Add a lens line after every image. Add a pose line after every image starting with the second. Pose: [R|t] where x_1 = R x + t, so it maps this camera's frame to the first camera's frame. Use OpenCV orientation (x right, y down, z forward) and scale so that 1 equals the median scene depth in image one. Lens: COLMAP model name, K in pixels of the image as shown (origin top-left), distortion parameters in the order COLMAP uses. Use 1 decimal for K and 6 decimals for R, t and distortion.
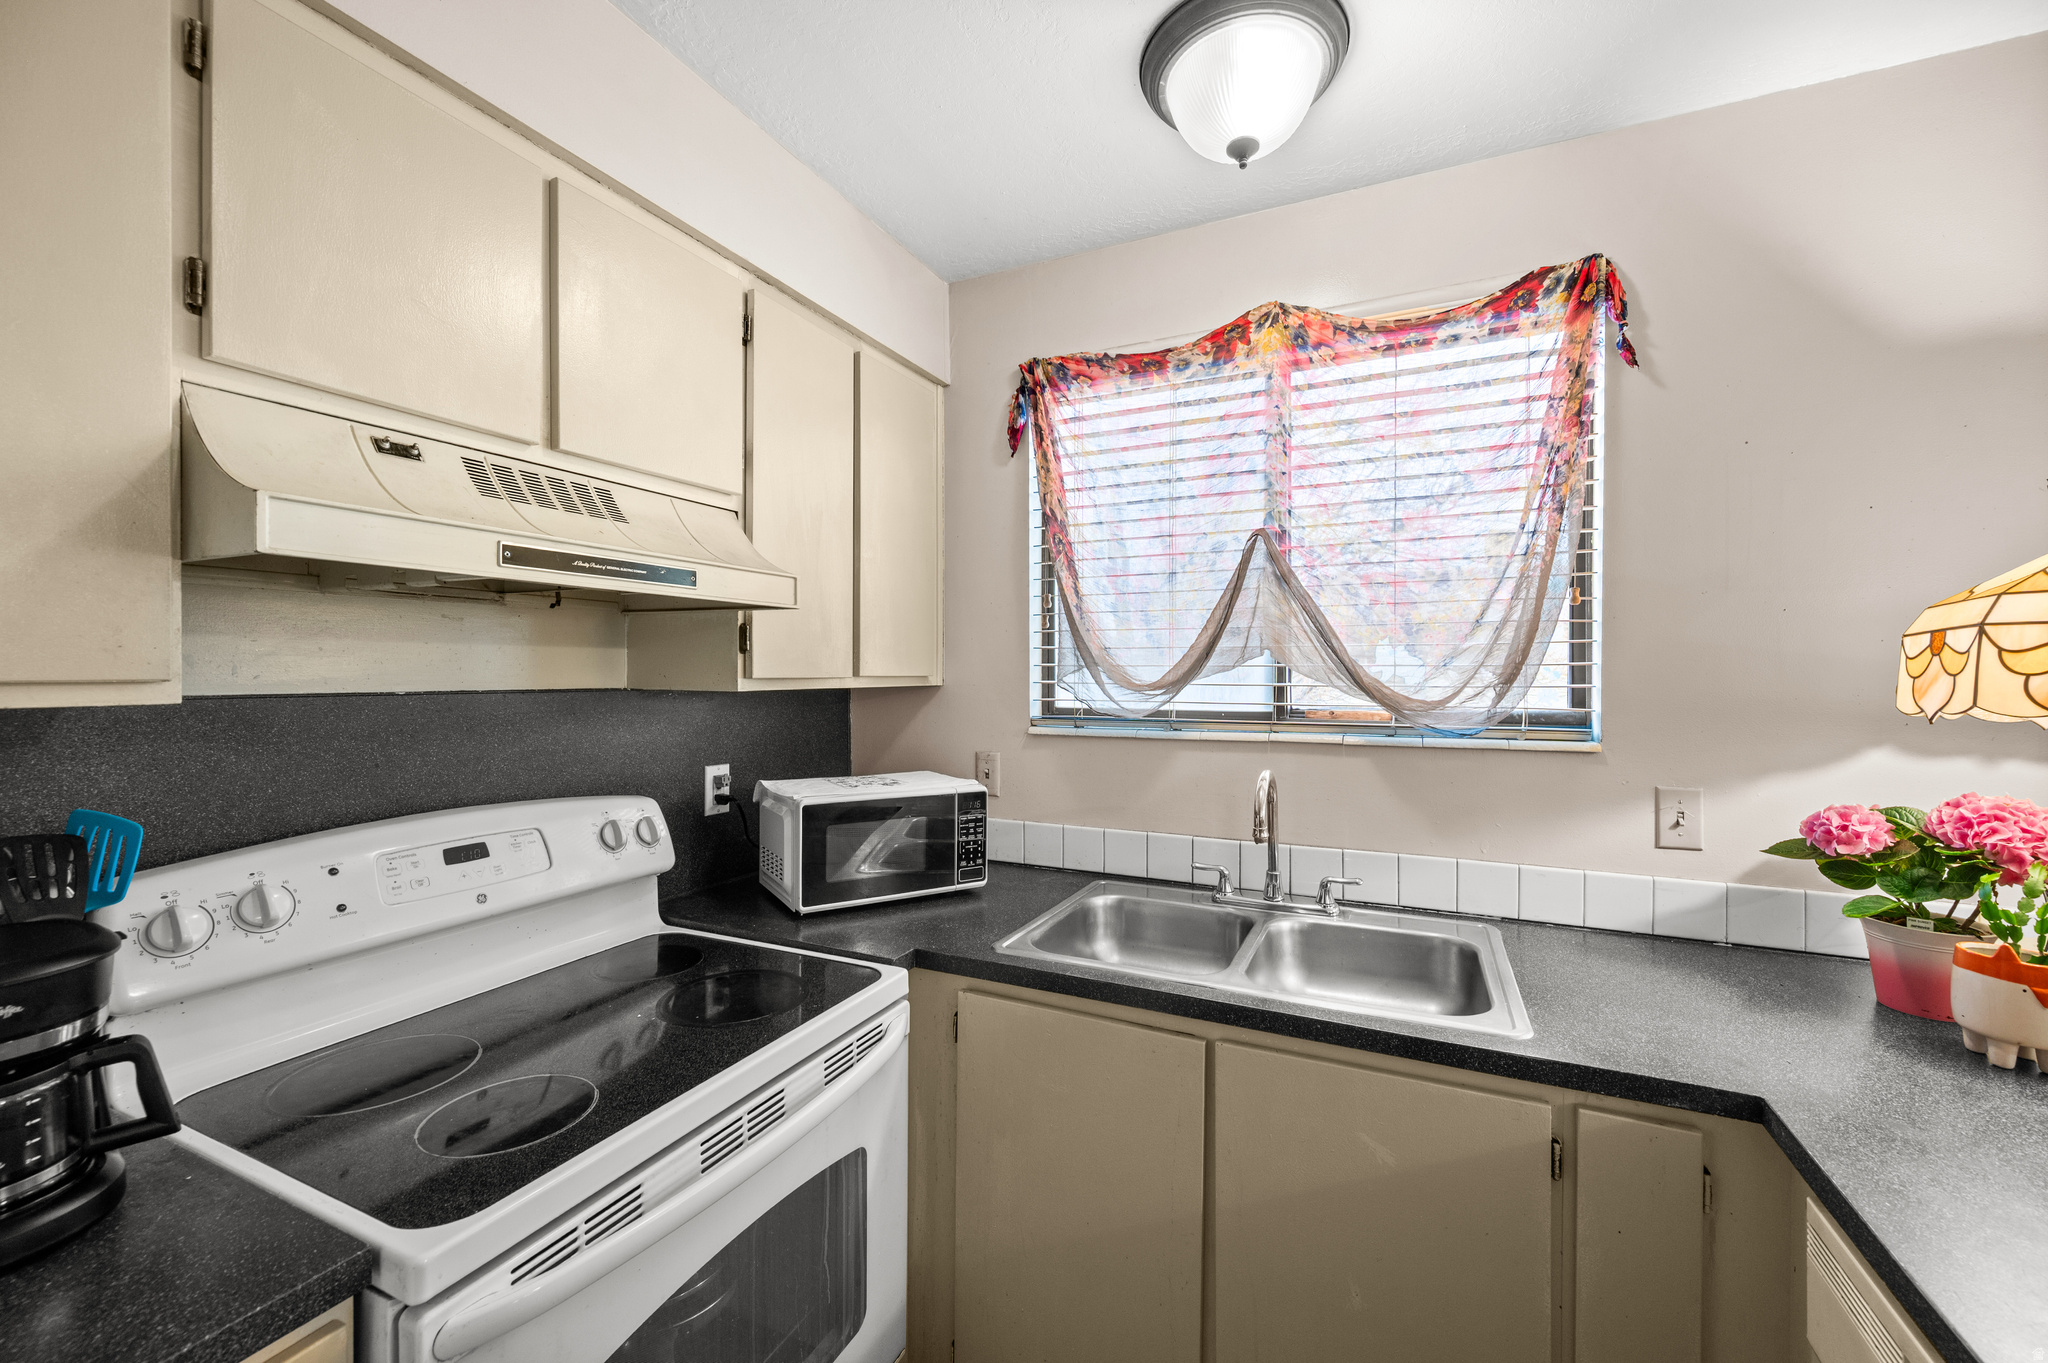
lens RADIAL K [[825.6, 0, 1023.1], [0, 825.6, 671.7], [0, 0, 1]] dist [-0.001099, -0.000155]
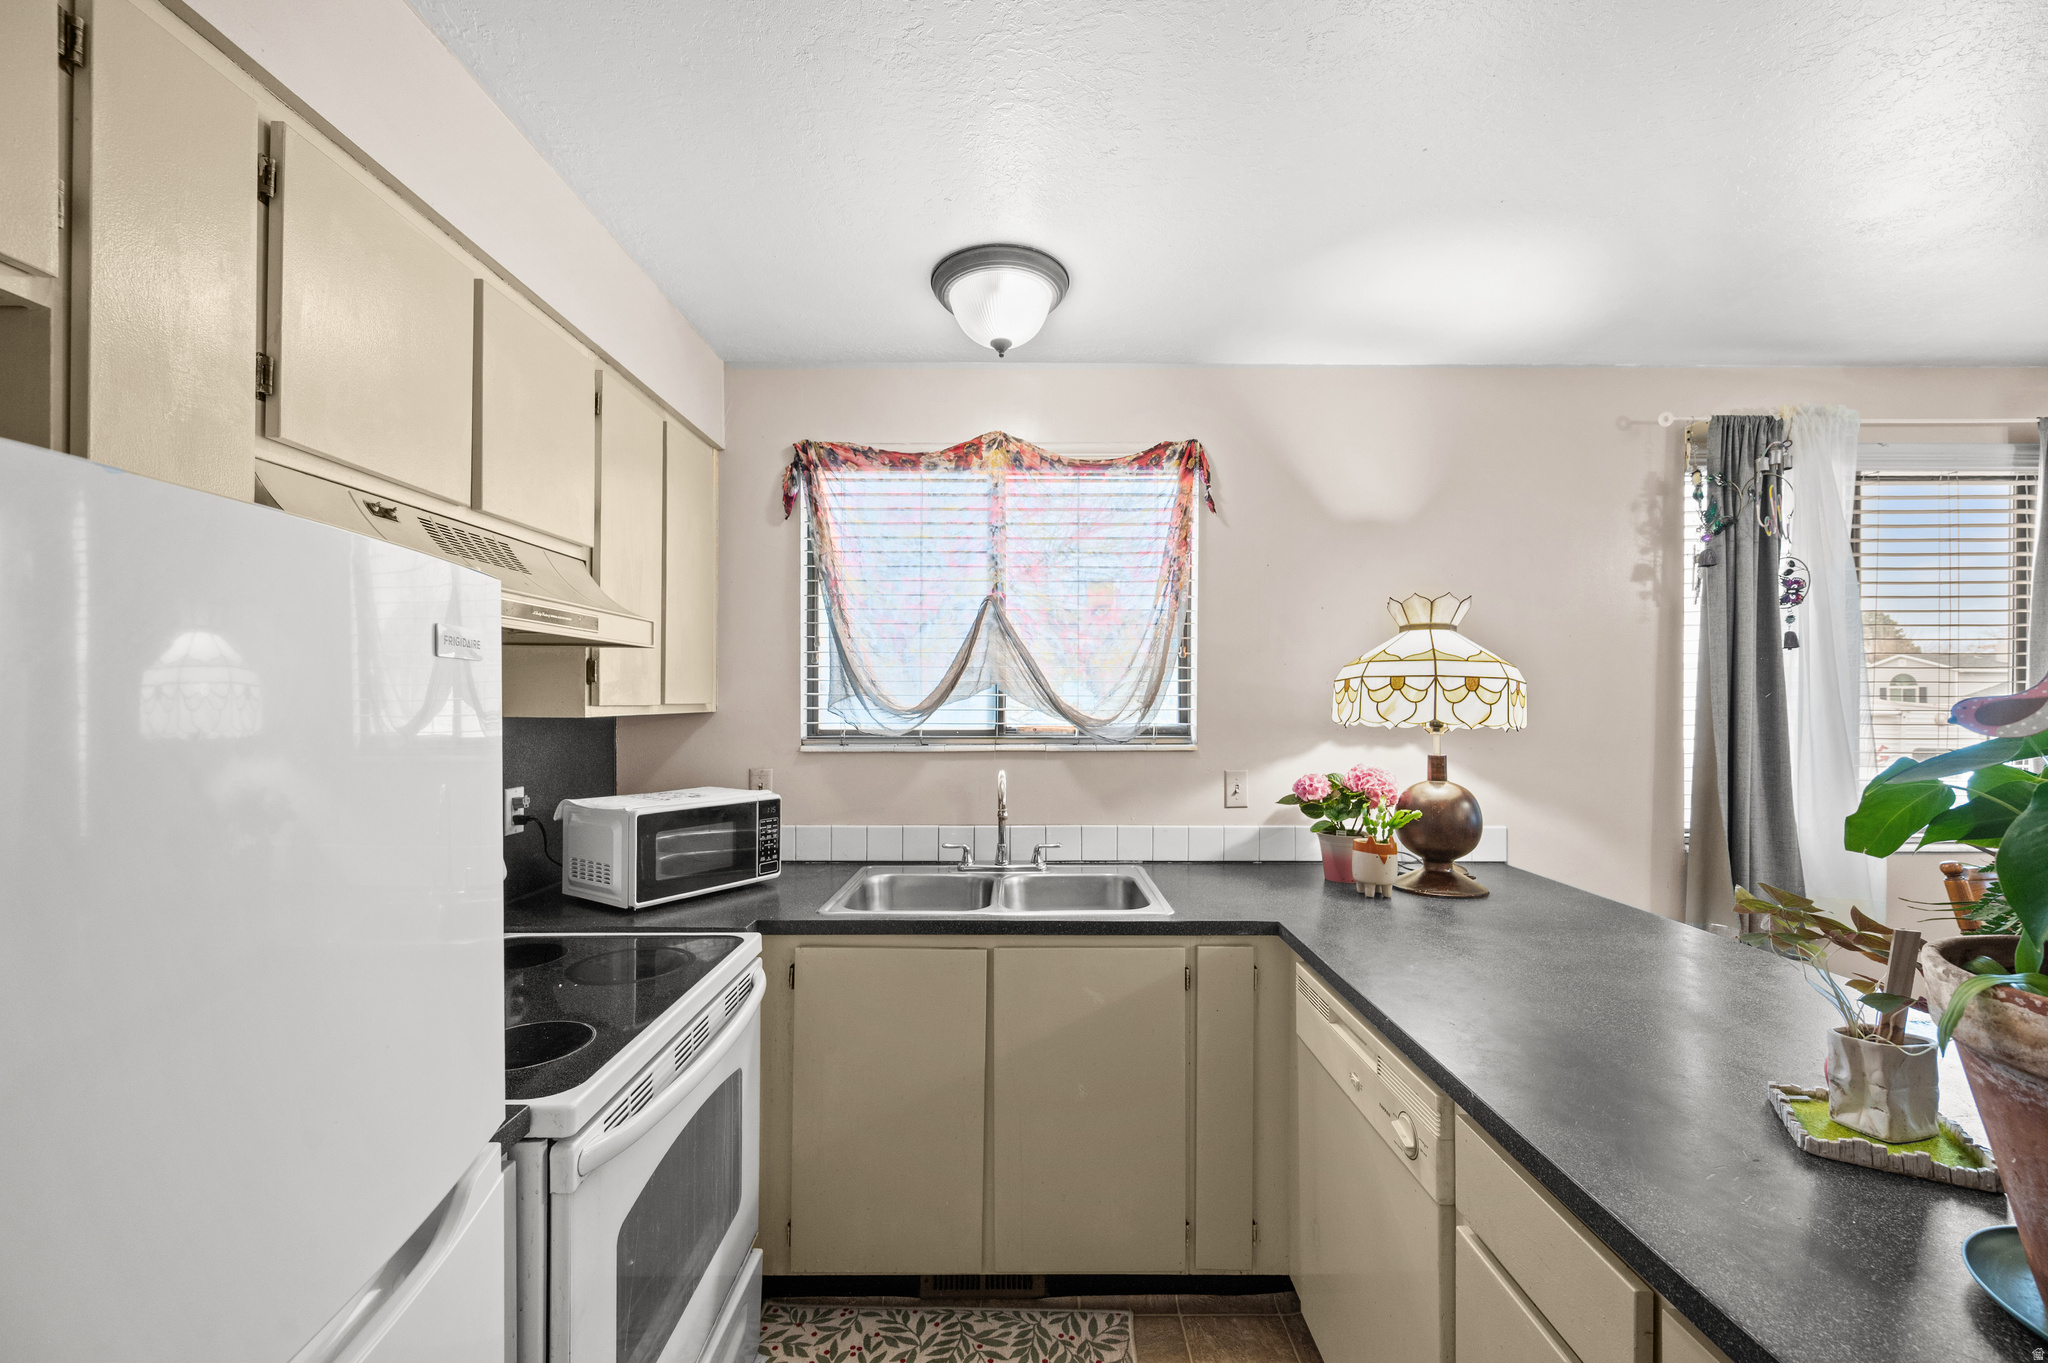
lens RADIAL K [[813.1, 0, 1034.9], [0, 813.1, 689.7], [0, 0, 1]] dist [0.001042, 0.000083]
pose [[0.900507, 0.005283, 0.434809, -0.256512], [-0.000476, 0.999938, -0.011164, -0.002275], [-0.434840, 0.009847, 0.900454, -0.270627]]
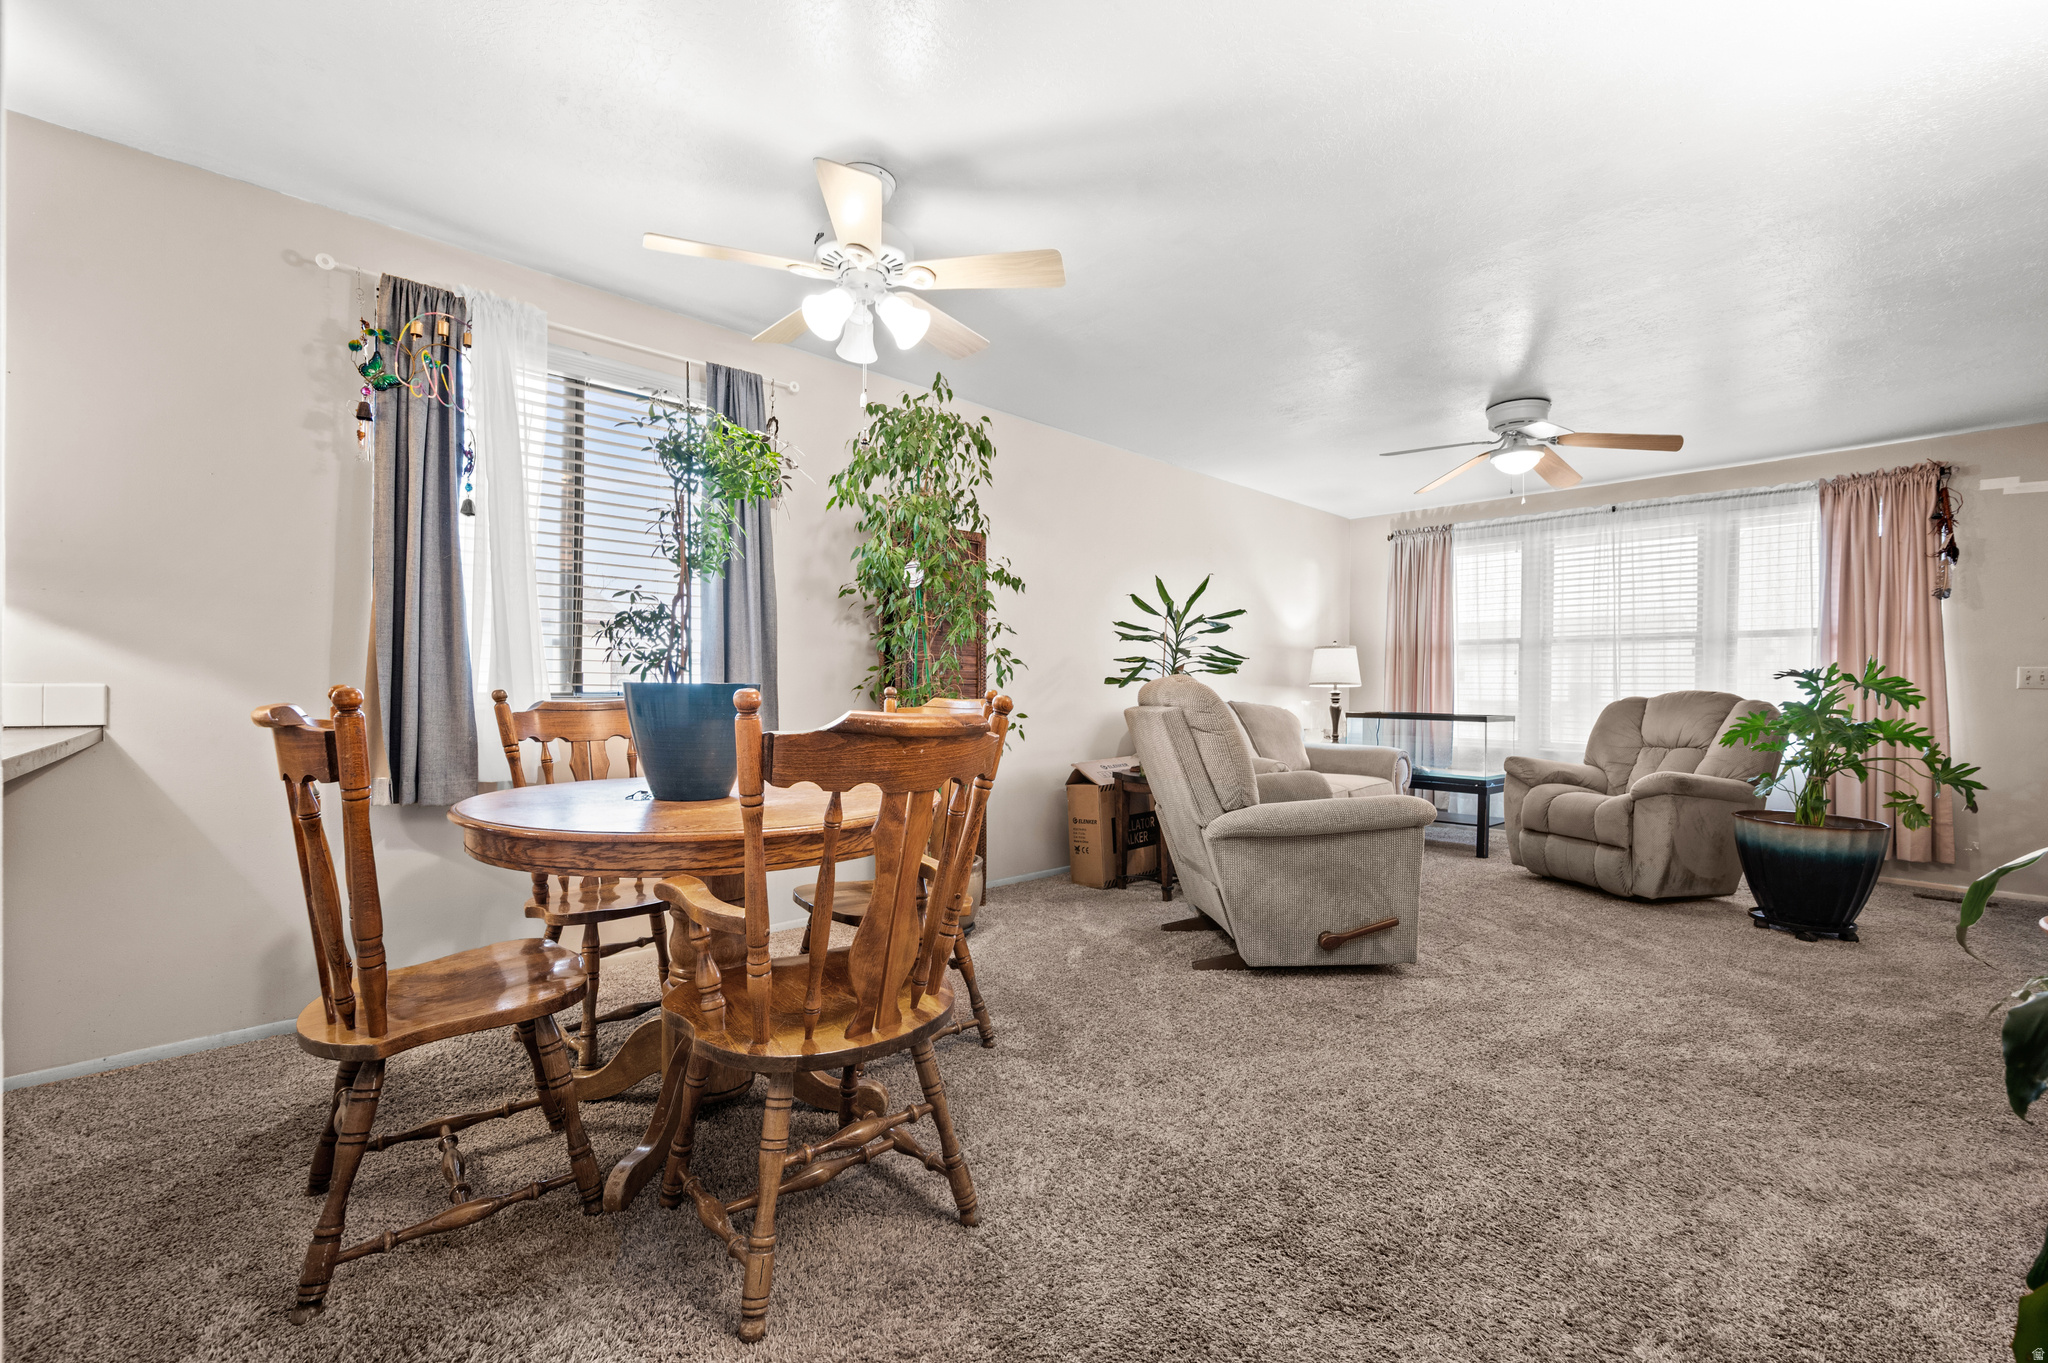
lens RADIAL K [[859.4, 0, 1028.5], [0, 859.4, 691.1], [0, 0, 1]] dist [-0.000910, -0.000223]
pose [[0.362613, -0.003017, 0.931935, 0.448992], [-0.006851, 0.999959, 0.005903, 0.227505], [-0.931915, -0.008525, 0.362577, -1.148343]]
